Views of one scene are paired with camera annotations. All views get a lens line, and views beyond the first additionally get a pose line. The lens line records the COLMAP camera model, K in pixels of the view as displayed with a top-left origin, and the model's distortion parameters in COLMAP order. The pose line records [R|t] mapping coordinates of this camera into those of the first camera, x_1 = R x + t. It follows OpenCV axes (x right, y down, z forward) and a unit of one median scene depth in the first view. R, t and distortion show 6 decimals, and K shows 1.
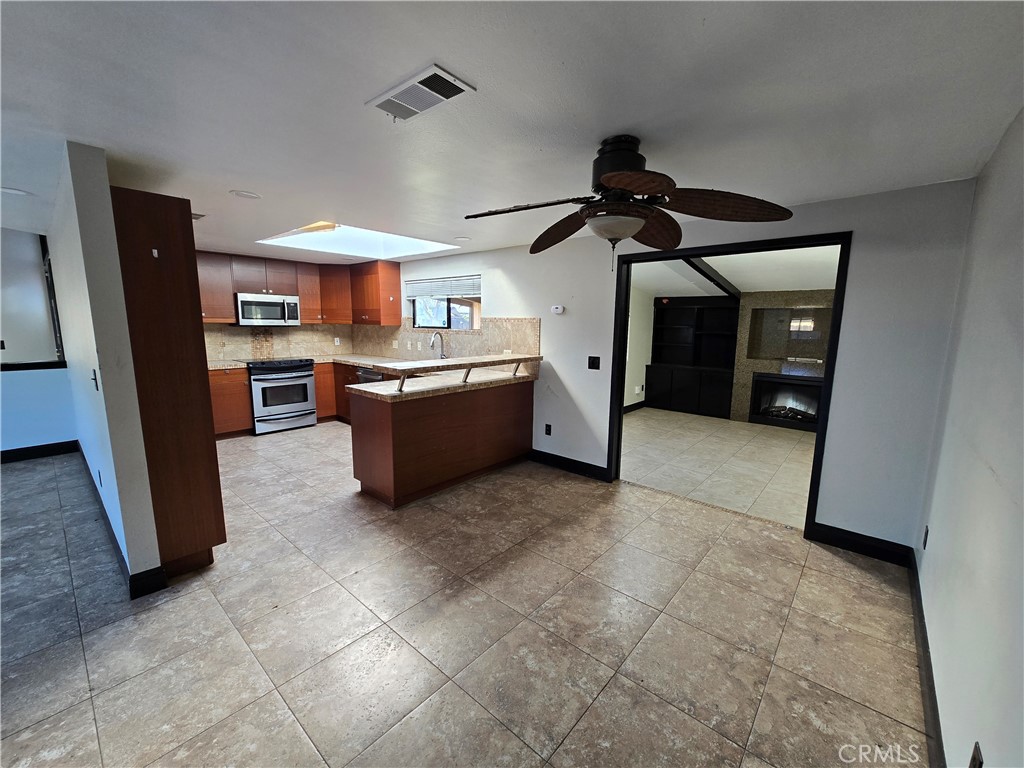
lens RADIAL K [[415.3, 0, 512.5], [0, 415.3, 387.6], [0, 0, 1]] dist [-0.001494, -0.000257]
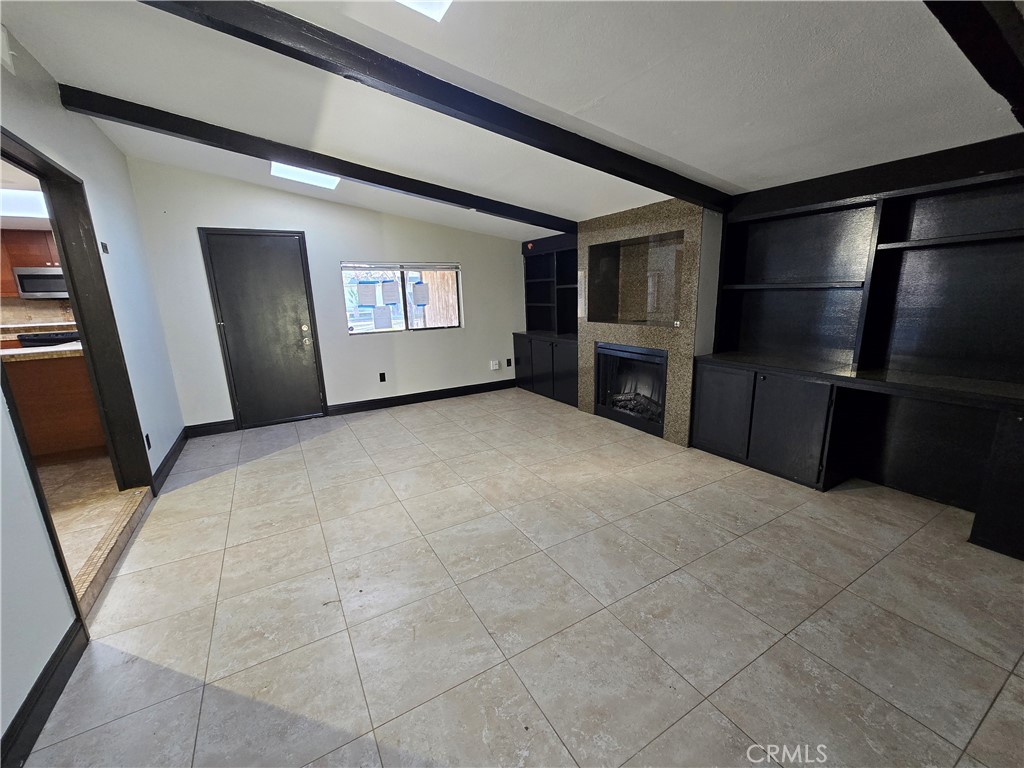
lens RADIAL K [[415.3, 0, 512.5], [0, 415.3, 387.6], [0, 0, 1]] dist [-0.001494, -0.000257]
pose [[0.947959, 0.030707, -0.316907, 0.759845], [-0.008425, 0.997409, 0.071441, -0.010861], [0.318280, -0.065053, 0.945762, 0.351479]]
